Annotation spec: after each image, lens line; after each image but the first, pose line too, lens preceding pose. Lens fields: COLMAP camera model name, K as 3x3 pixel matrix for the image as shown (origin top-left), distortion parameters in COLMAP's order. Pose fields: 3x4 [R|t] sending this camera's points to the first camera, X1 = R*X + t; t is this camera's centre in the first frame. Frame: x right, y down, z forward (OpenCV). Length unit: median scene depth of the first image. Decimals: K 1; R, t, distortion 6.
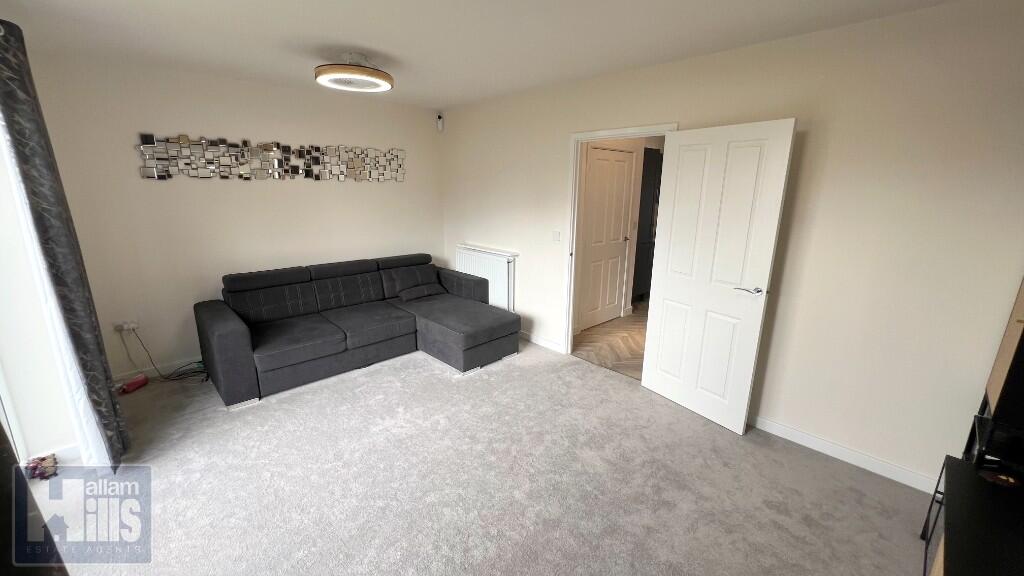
lens RADIAL K [[409.7, 0, 517.5], [0, 409.7, 287.3], [0, 0, 1]] dist [-0.003314, 0.000235]
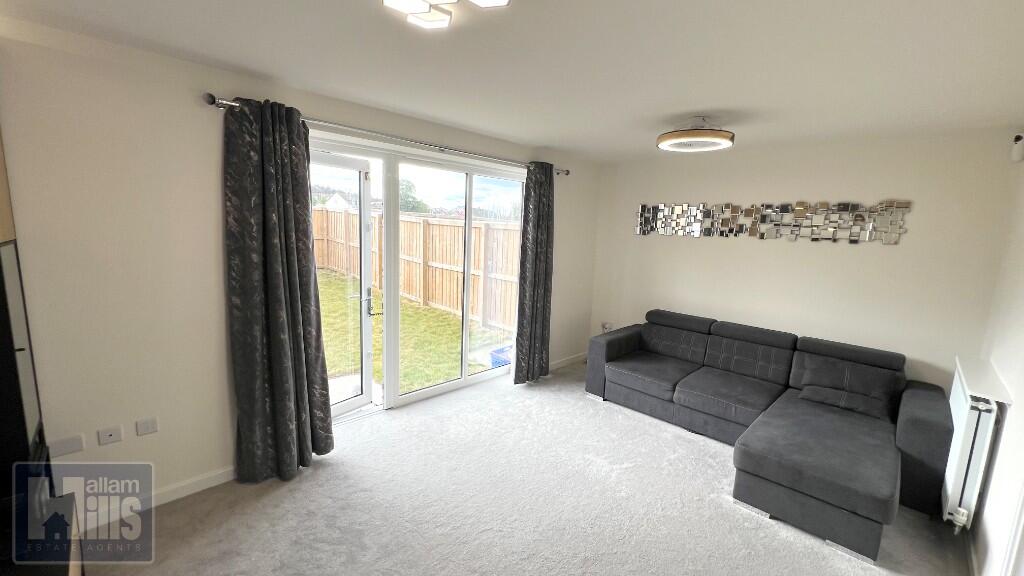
lens RADIAL K [[409.7, 0, 515.9], [0, 409.7, 290.1], [0, 0, 1]] dist [-0.003314, 0.000235]
pose [[0.023004, 0.135626, -0.990493, 0.471638], [-0.287364, 0.949841, 0.123386, -0.106610], [0.957545, 0.281793, 0.060824, 0.447906]]
